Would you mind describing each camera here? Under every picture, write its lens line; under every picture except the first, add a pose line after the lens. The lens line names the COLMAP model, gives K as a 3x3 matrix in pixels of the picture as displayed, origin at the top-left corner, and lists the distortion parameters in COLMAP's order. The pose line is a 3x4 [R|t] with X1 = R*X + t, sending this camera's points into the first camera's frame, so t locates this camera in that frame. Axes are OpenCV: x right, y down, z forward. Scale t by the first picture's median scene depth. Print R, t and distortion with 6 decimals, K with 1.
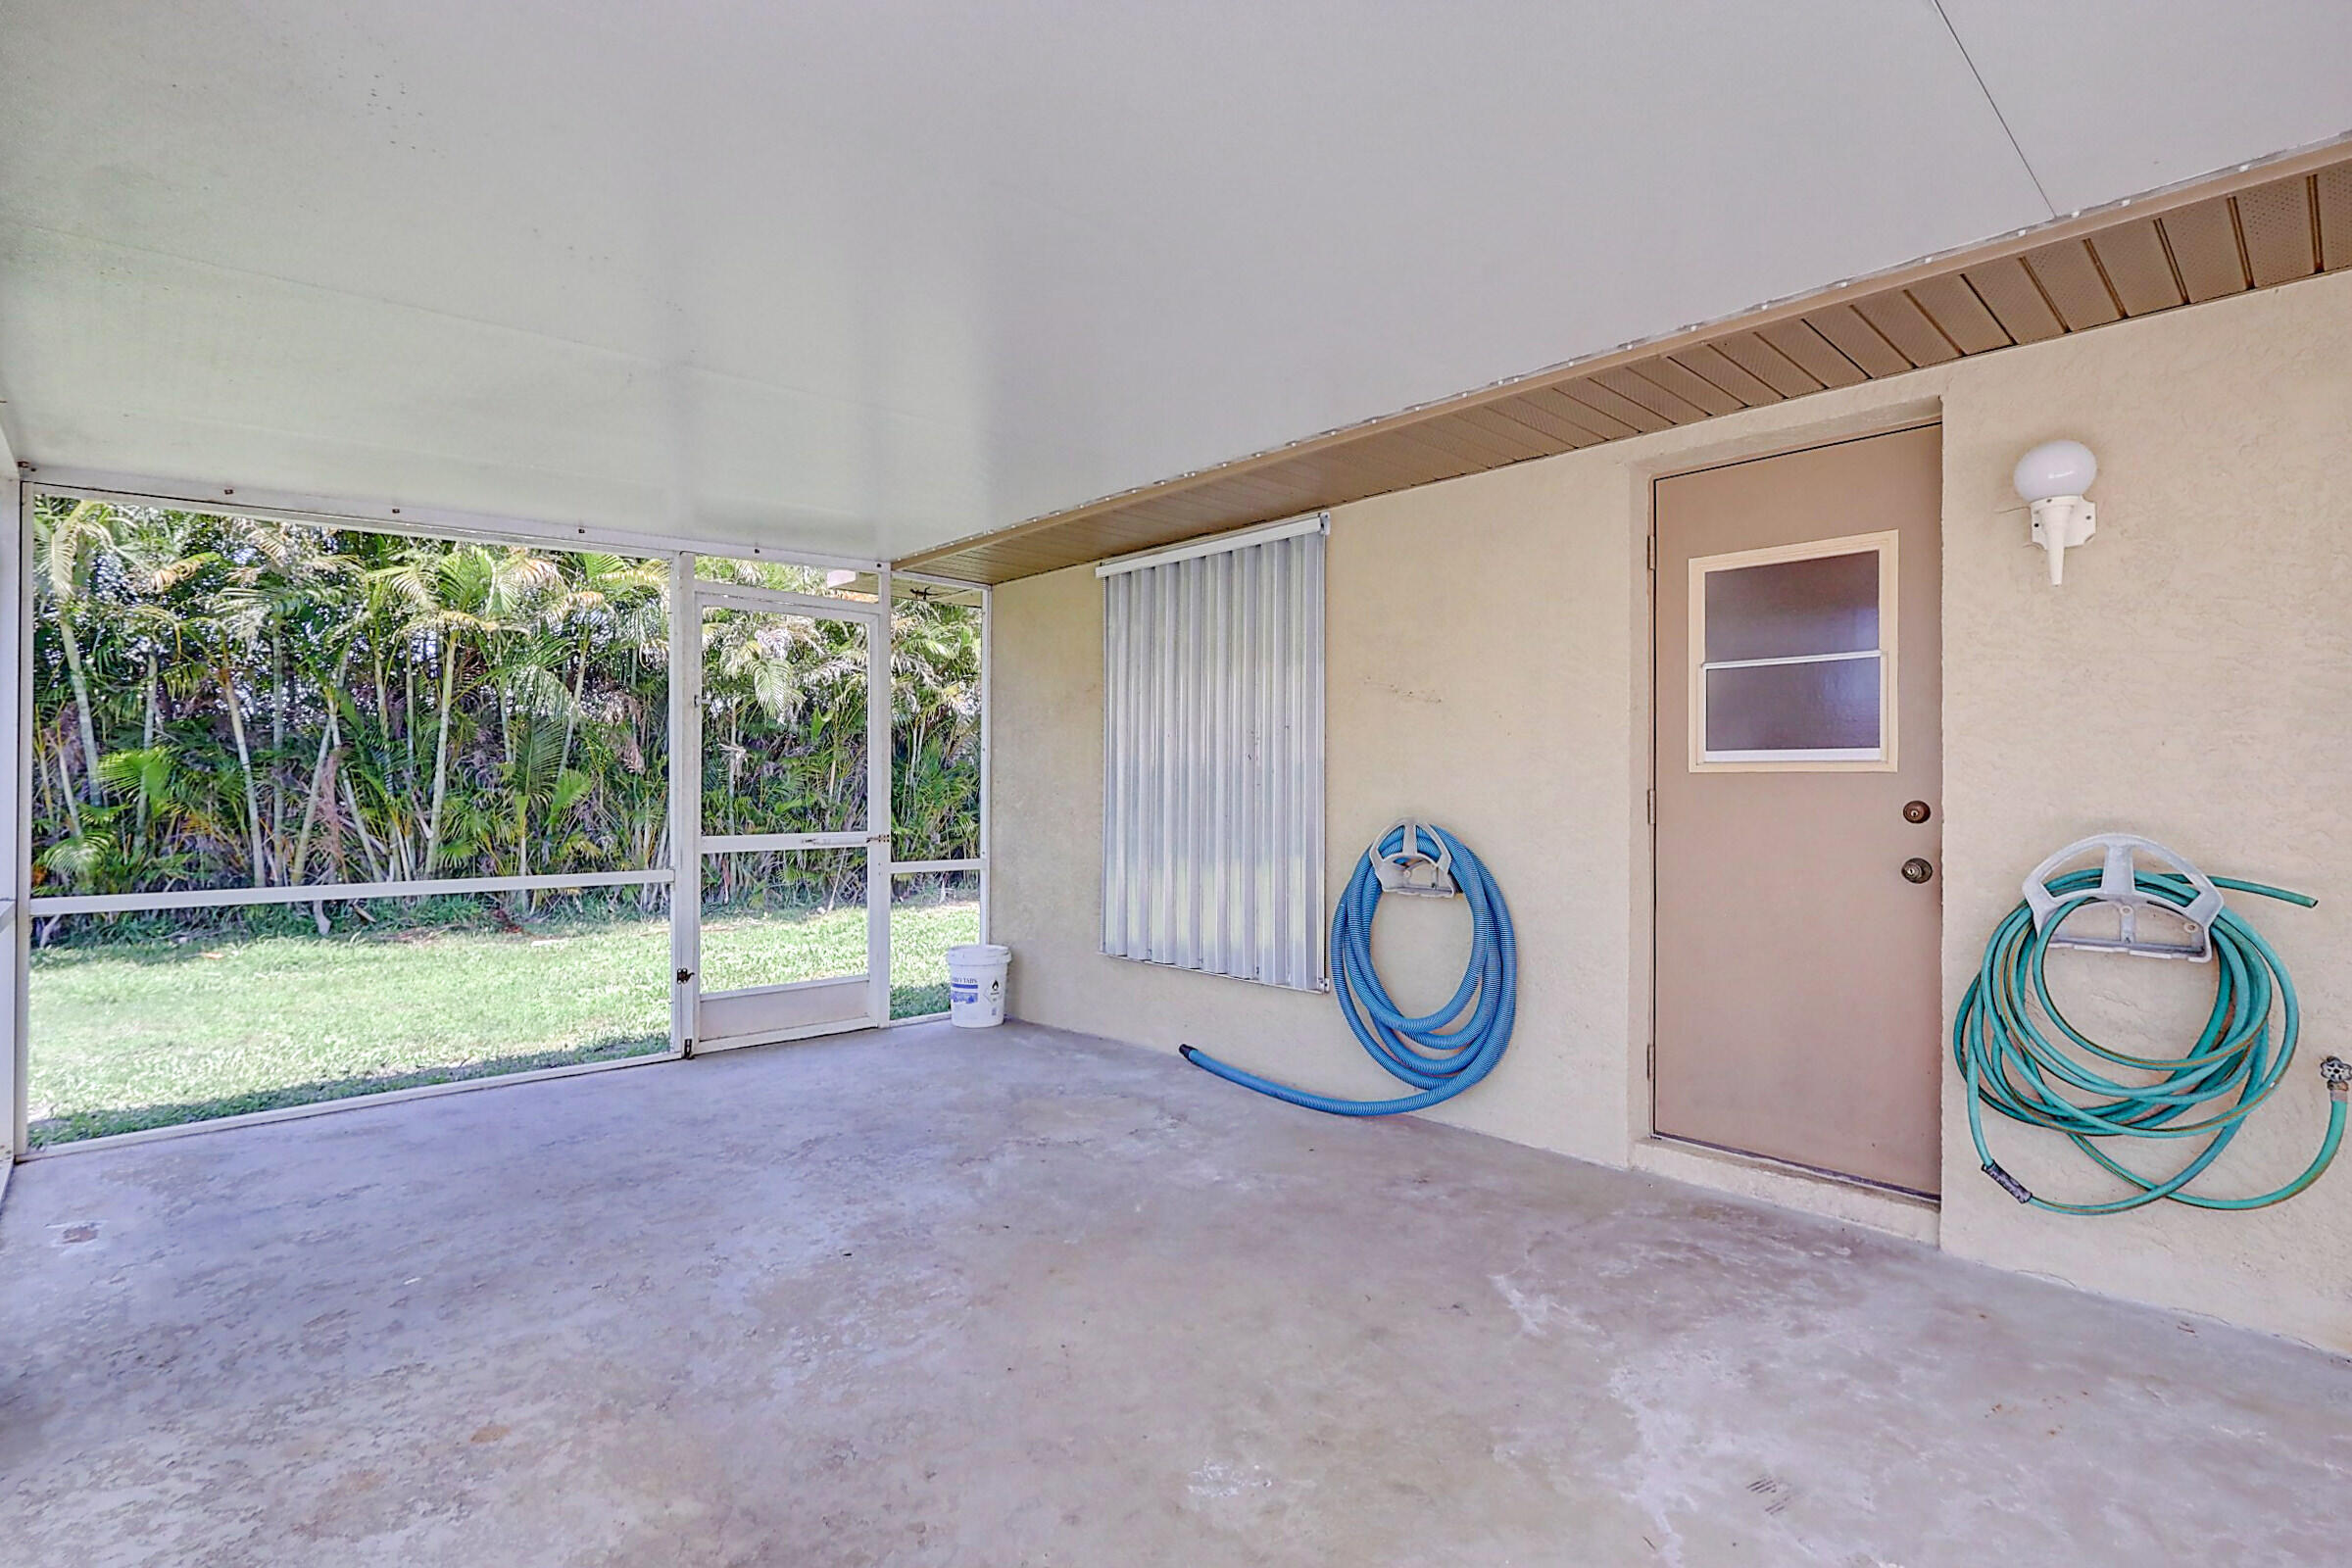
lens RADIAL K [[1107.2, 0, 1179.0], [0, 1107.2, 781.4], [0, 0, 1]] dist [-0.000149, 0.000009]
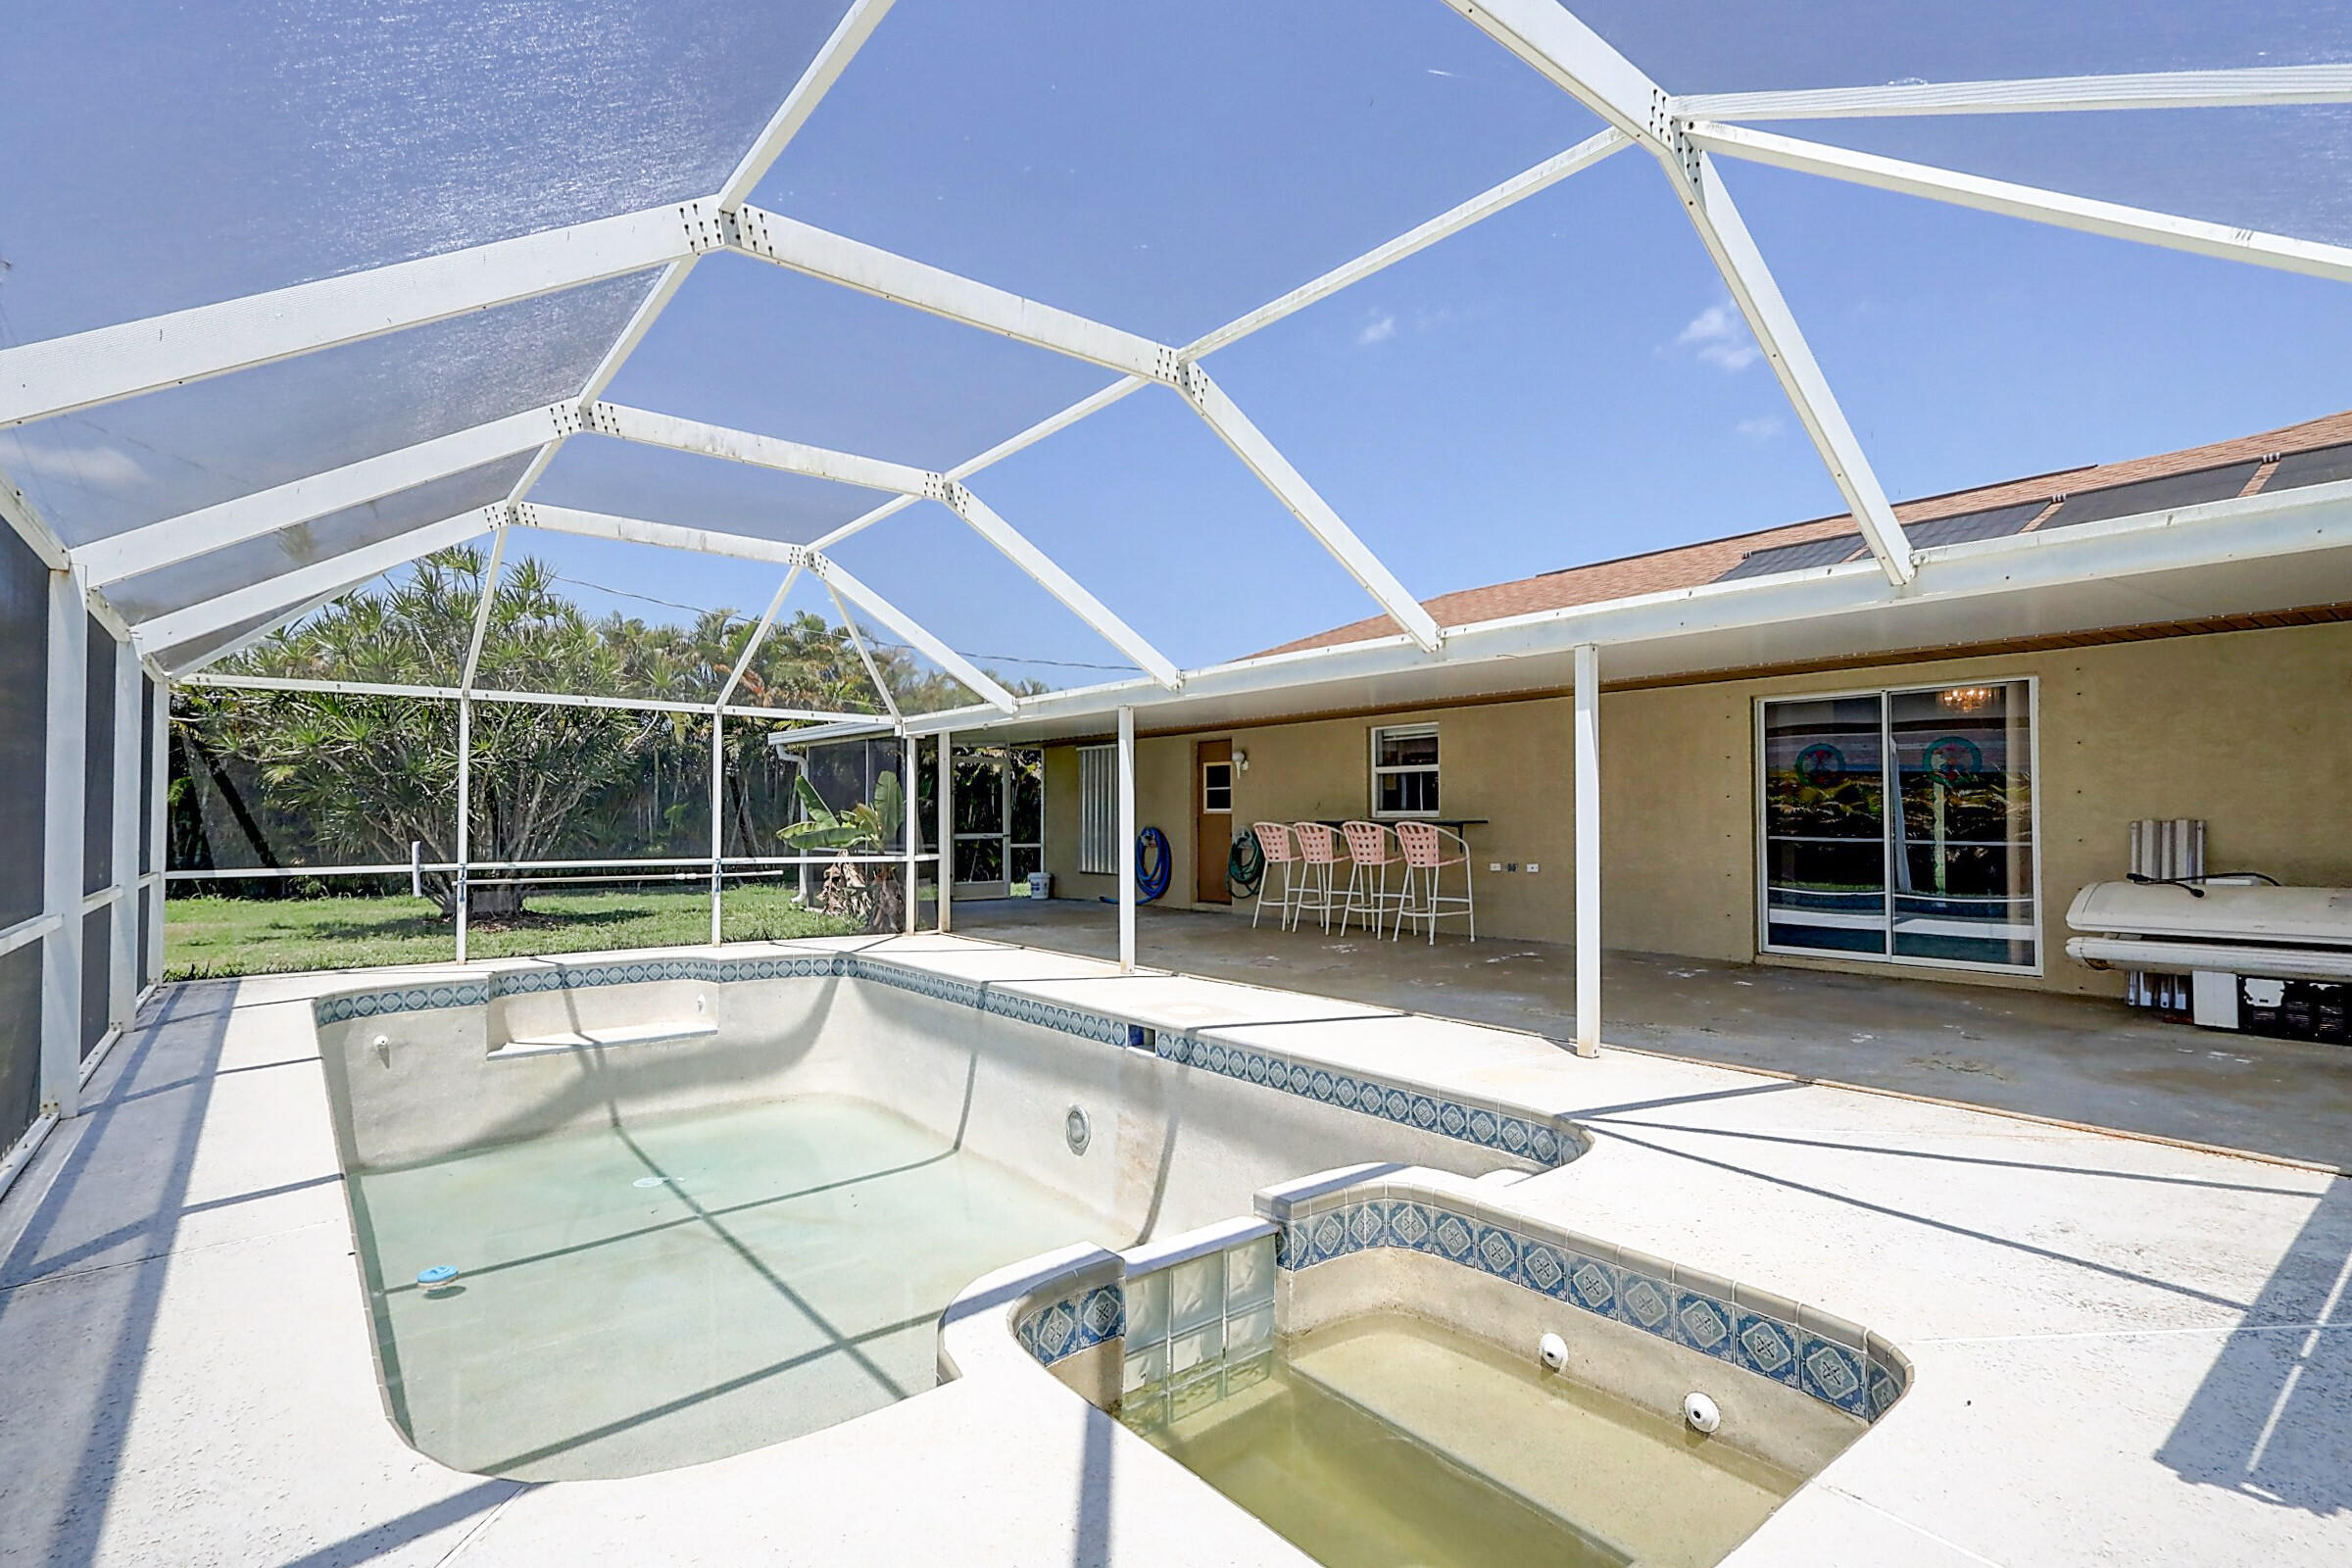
lens RADIAL K [[1107.2, 0, 1173.0], [0, 1107.2, 791.5], [0, 0, 1]] dist [-0.000149, 0.000009]
pose [[0.996928, -0.000156, -0.078319, 0.592027], [-0.001467, 0.999785, -0.020663, -0.004733], [0.078306, 0.020715, 0.996714, -2.816324]]
